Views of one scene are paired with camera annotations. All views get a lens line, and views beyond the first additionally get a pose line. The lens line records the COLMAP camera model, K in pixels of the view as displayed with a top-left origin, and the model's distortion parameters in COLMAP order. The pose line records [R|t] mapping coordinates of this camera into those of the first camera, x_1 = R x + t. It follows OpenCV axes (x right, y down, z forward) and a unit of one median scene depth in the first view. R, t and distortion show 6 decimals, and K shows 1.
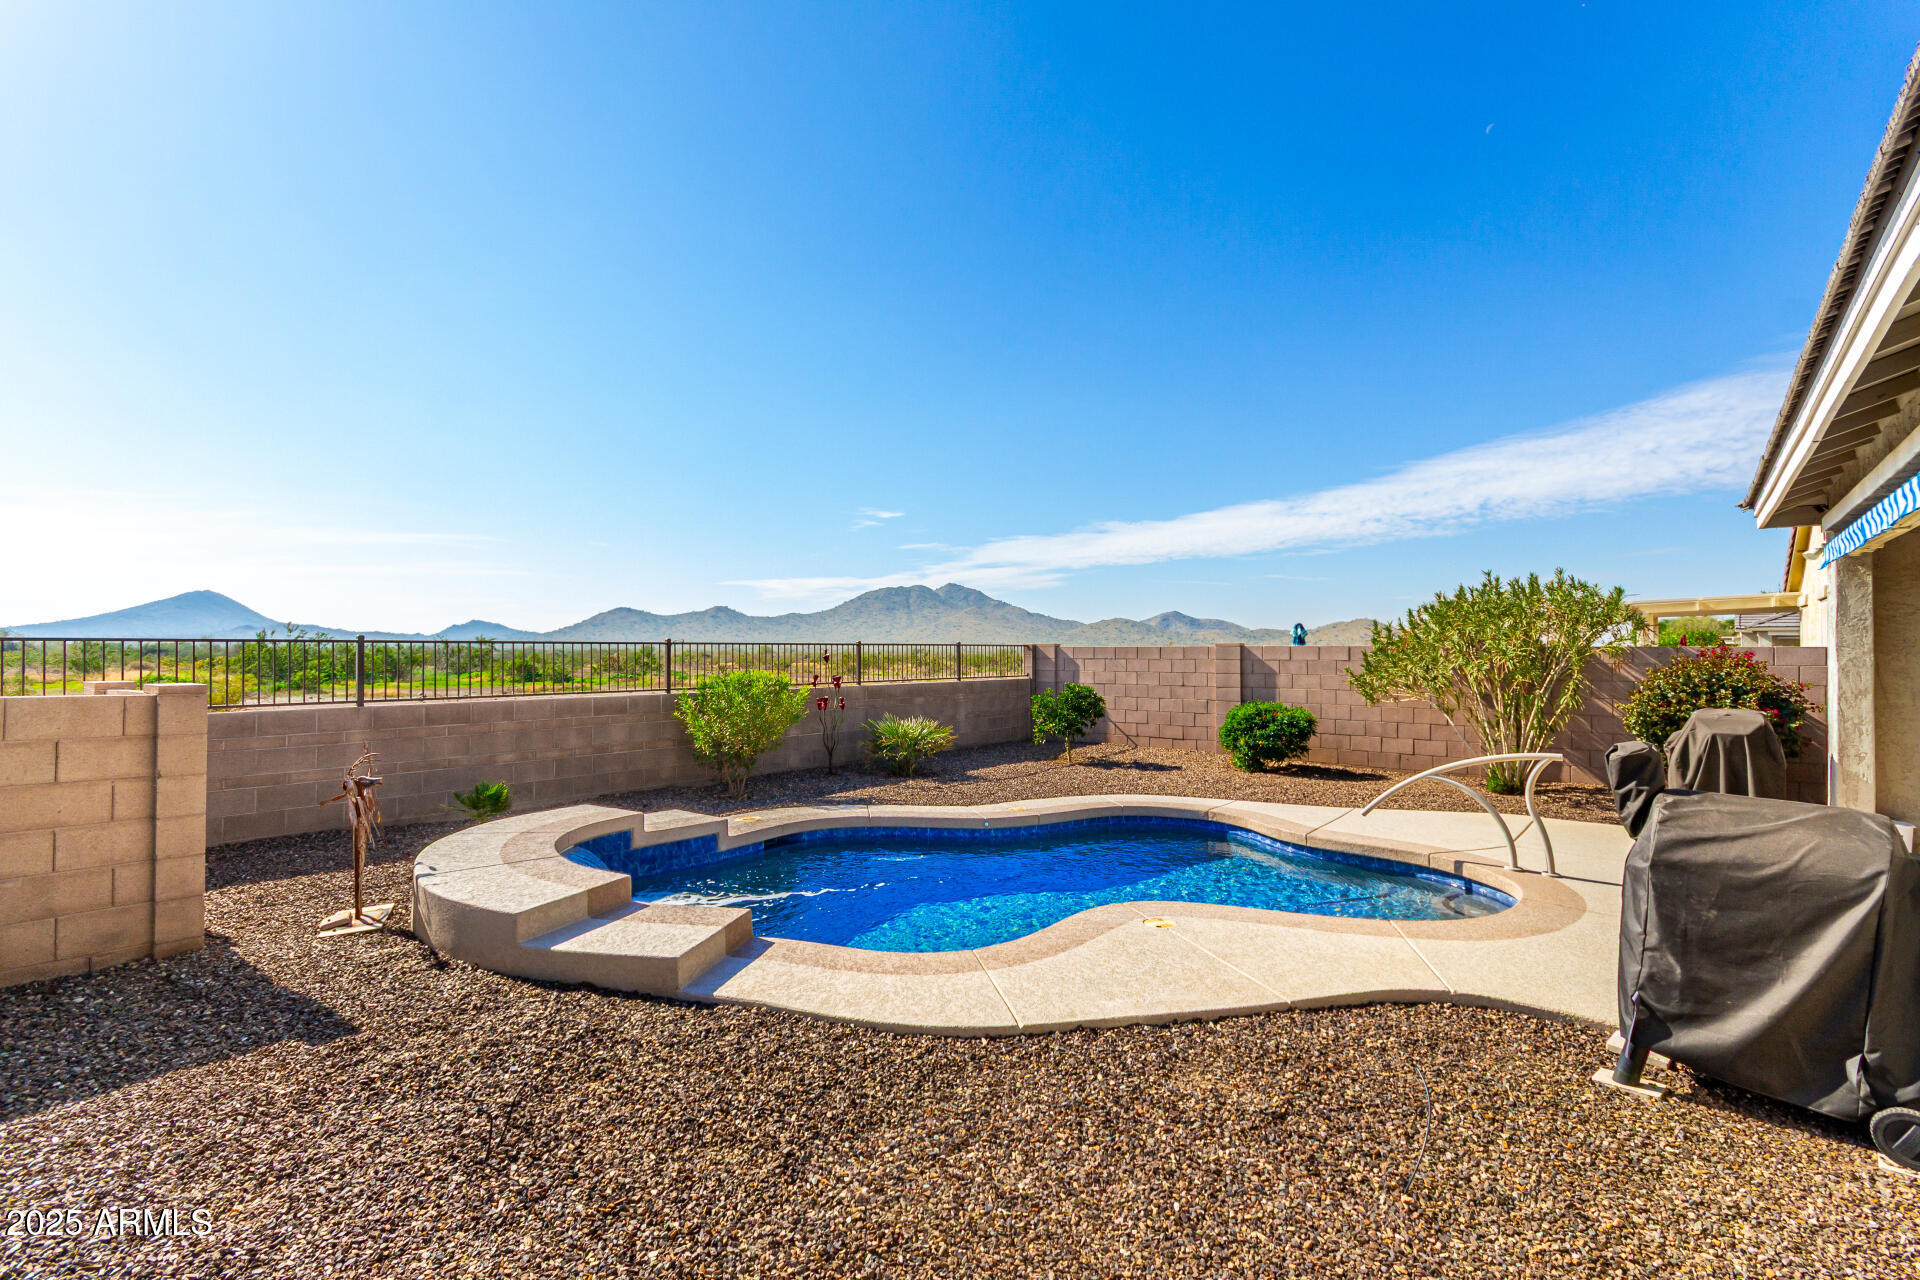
lens RADIAL K [[883.3, 0, 971.1], [0, 883.3, 645.0], [0, 0, 1]] dist [-0.001773, 0.000691]
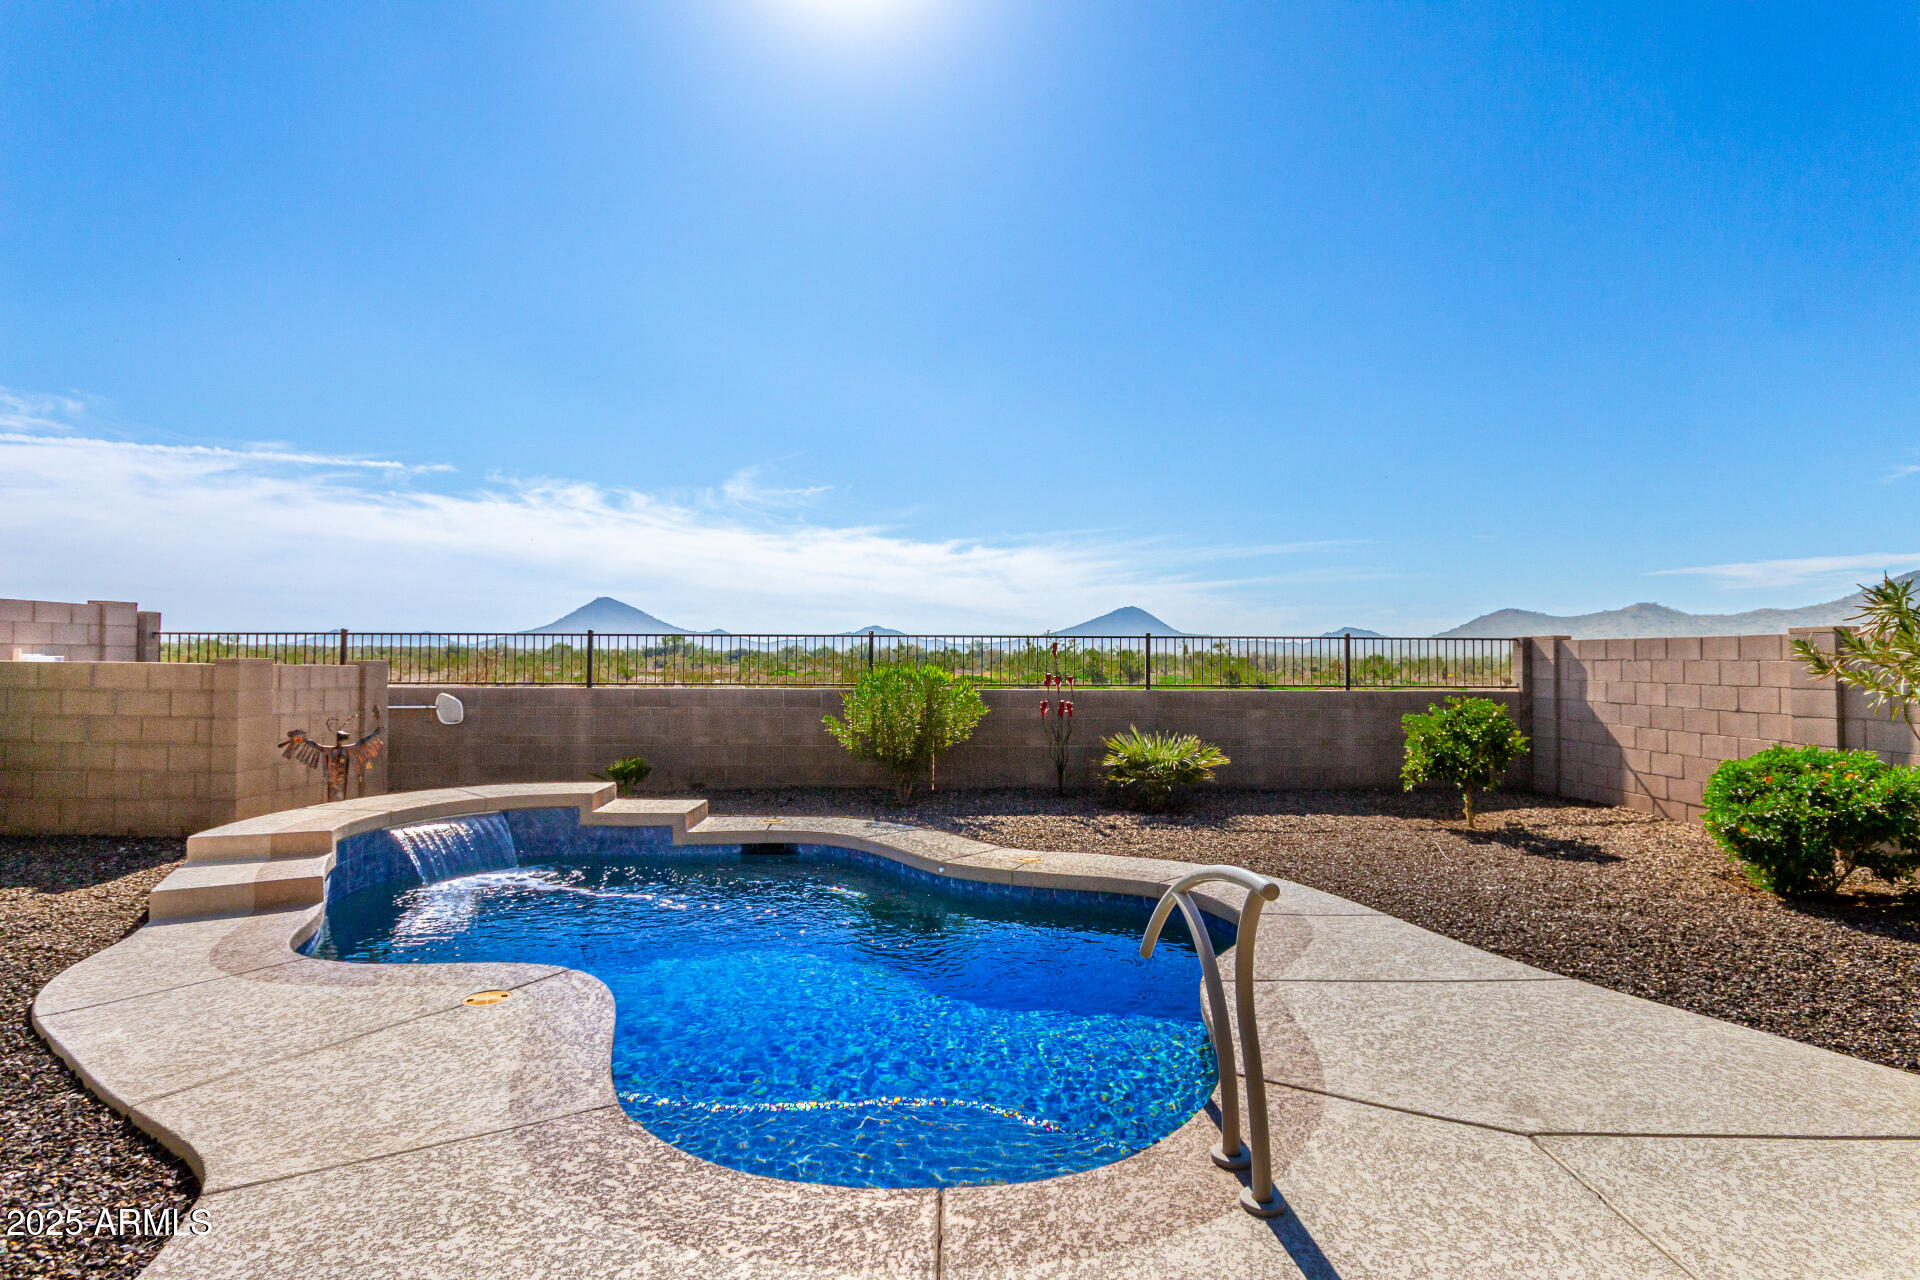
lens RADIAL K [[998.4, 0, 960.0], [0, 998.4, 640.0], [0, 0, 1]] dist [-0.001123, -0.000372]
pose [[0.652918, -0.010186, -0.757360, 0.430444], [0.000330, 0.999913, -0.013163, 0.012982], [0.757429, 0.008344, 0.652865, 0.295154]]
